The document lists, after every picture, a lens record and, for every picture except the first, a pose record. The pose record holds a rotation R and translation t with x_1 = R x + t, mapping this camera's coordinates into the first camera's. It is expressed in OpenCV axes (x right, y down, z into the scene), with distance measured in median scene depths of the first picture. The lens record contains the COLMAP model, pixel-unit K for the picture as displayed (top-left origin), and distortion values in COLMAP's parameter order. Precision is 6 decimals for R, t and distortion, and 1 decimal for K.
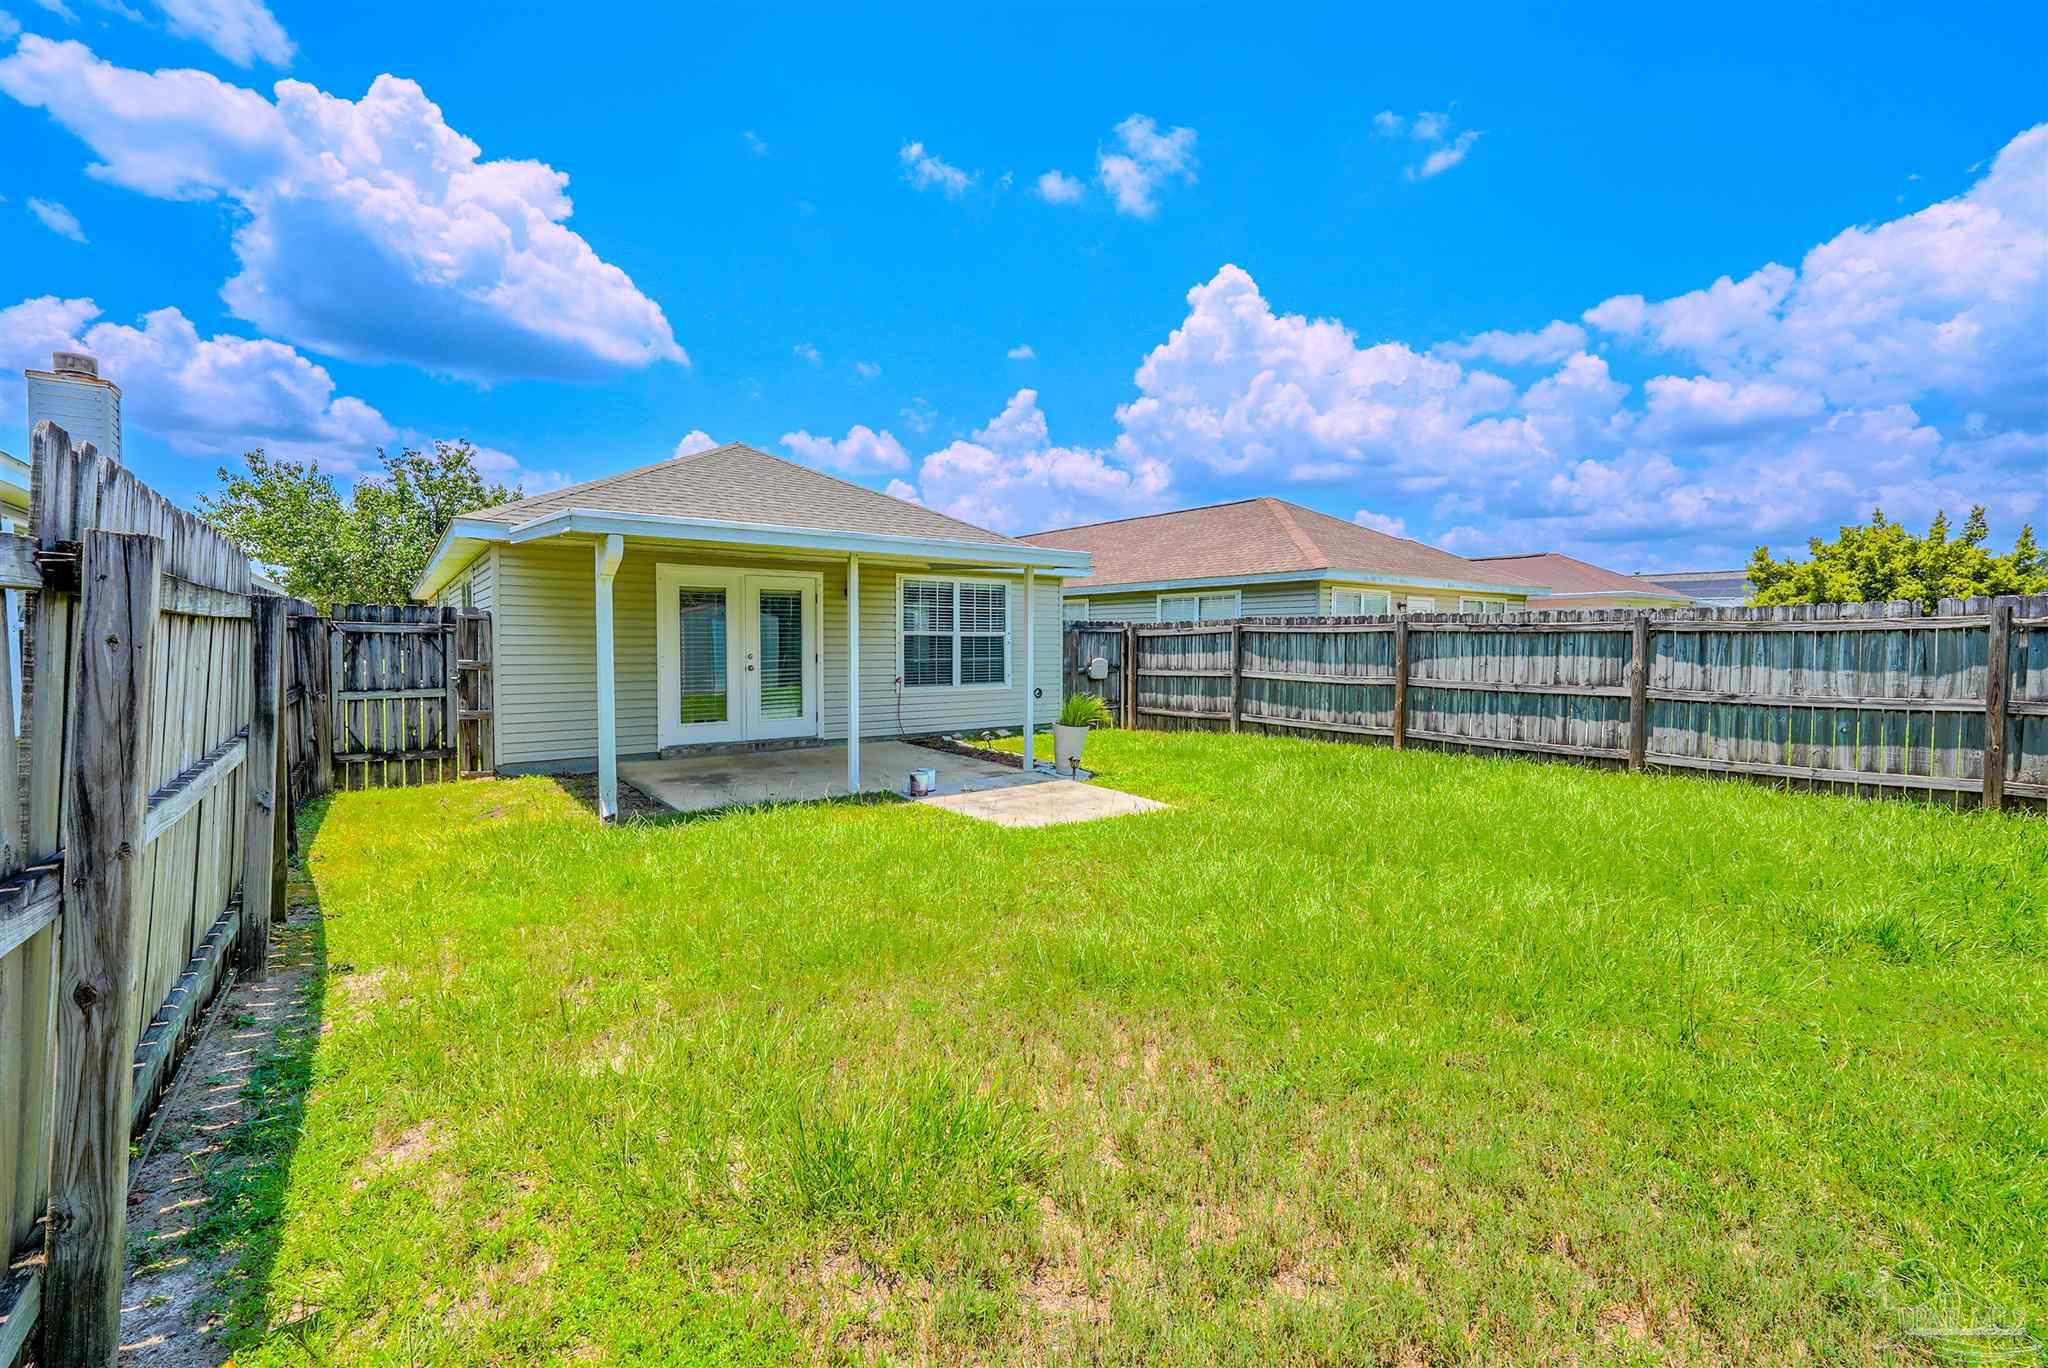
lens RADIAL K [[839.3, 0, 1024.0], [0, 839.3, 684.0], [0, 0, 1]] dist [-0.014303, -0.000195]
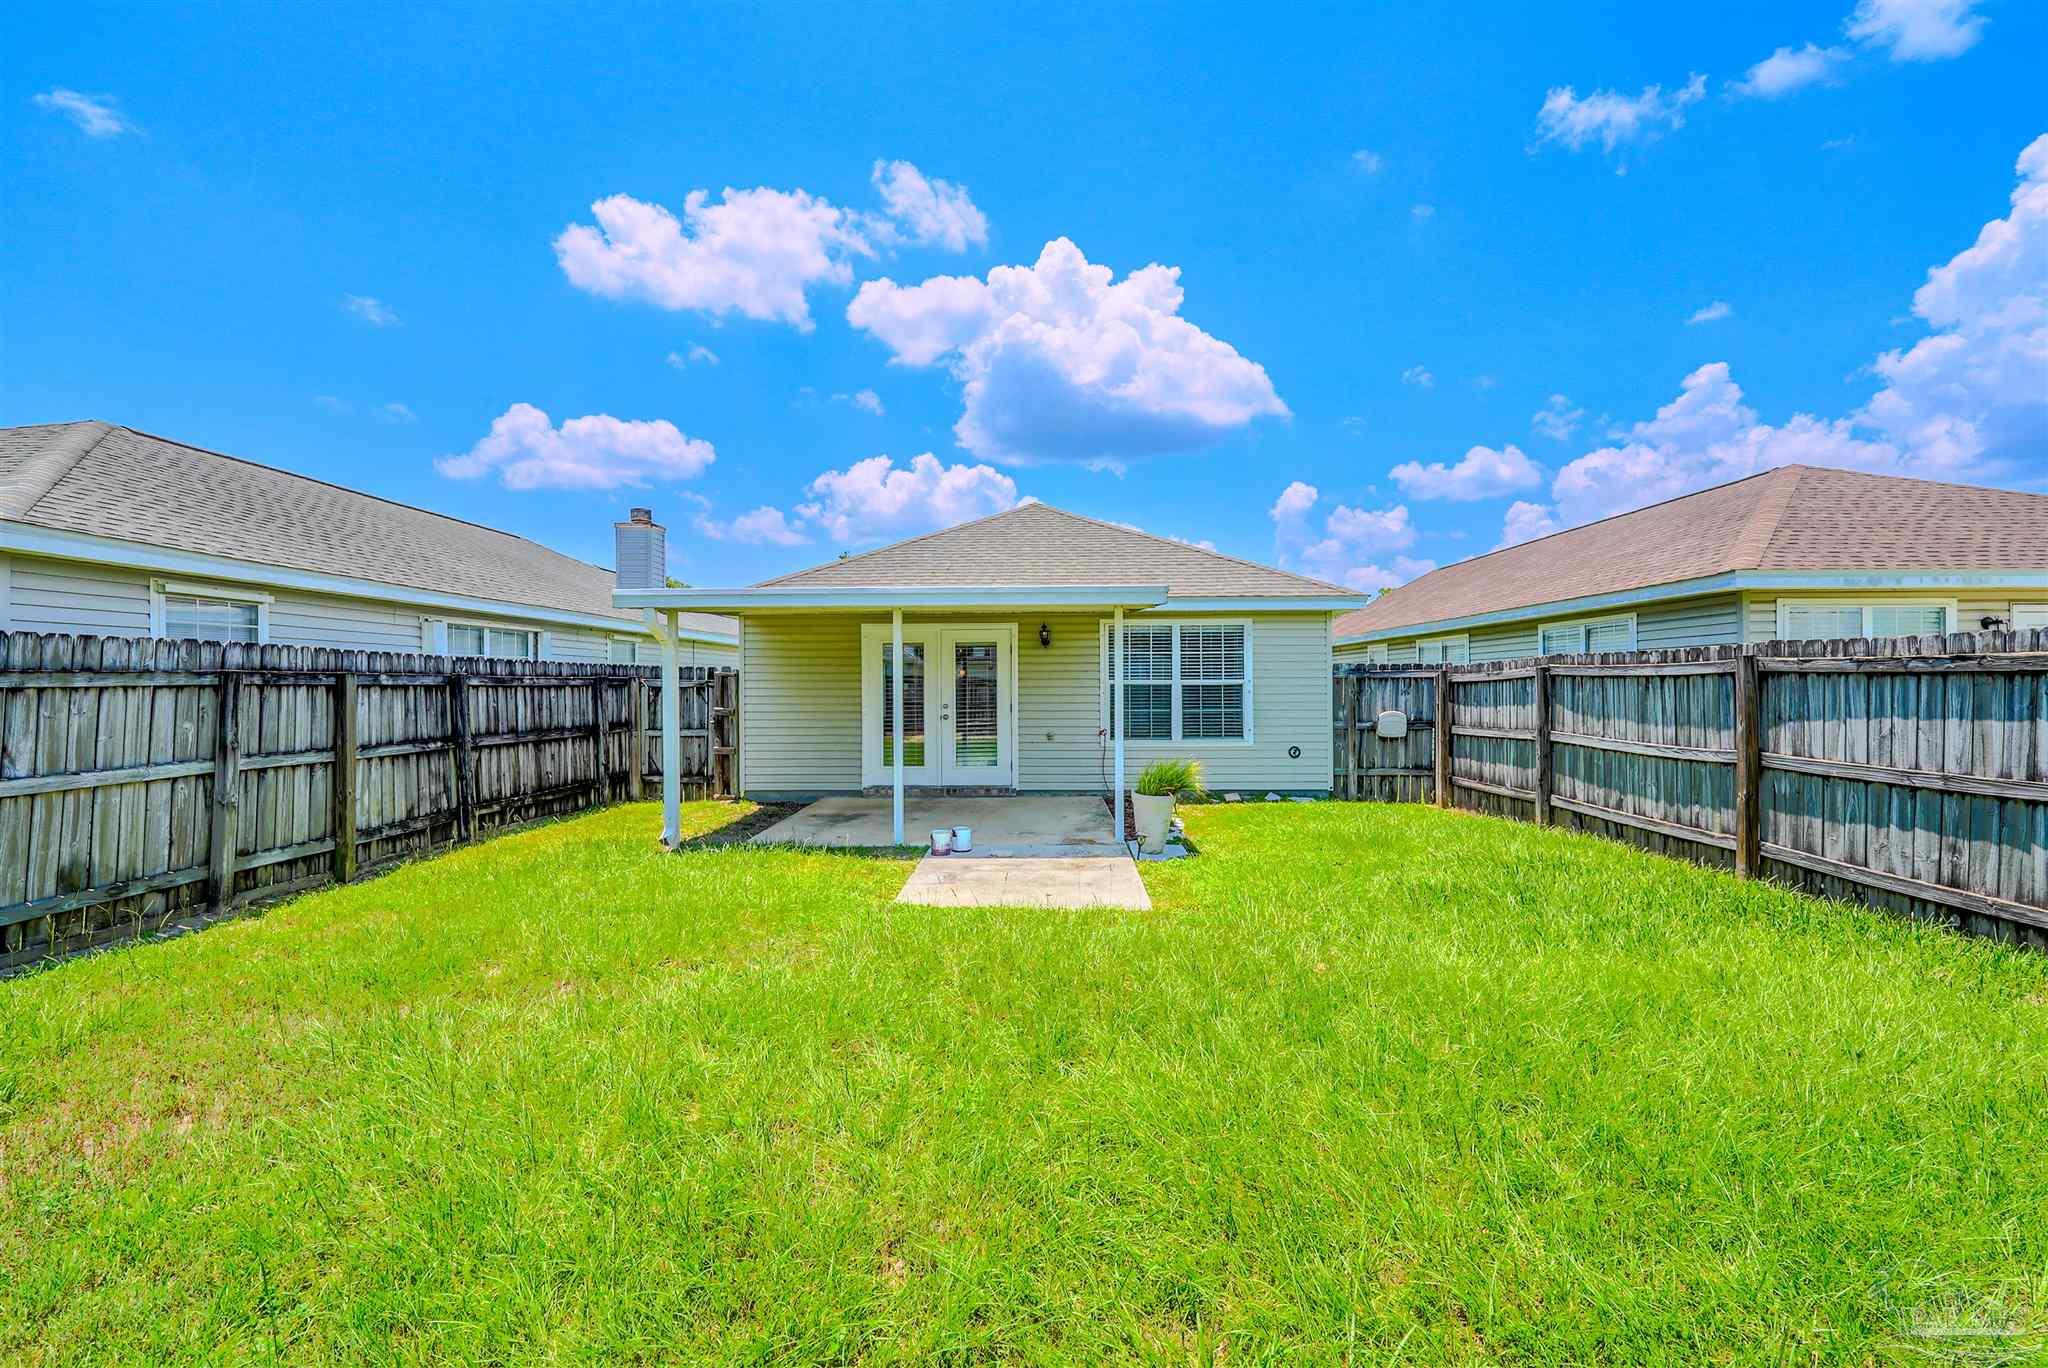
lens RADIAL K [[852.0, 0, 1024.0], [0, 852.0, 684.0], [0, 0, 1]] dist [-0.000342, -0.004480]
pose [[0.776805, -0.007603, -0.629695, 0.394859], [-0.025735, 0.998709, -0.043806, -0.014874], [0.629215, 0.050234, 0.775606, 0.205194]]
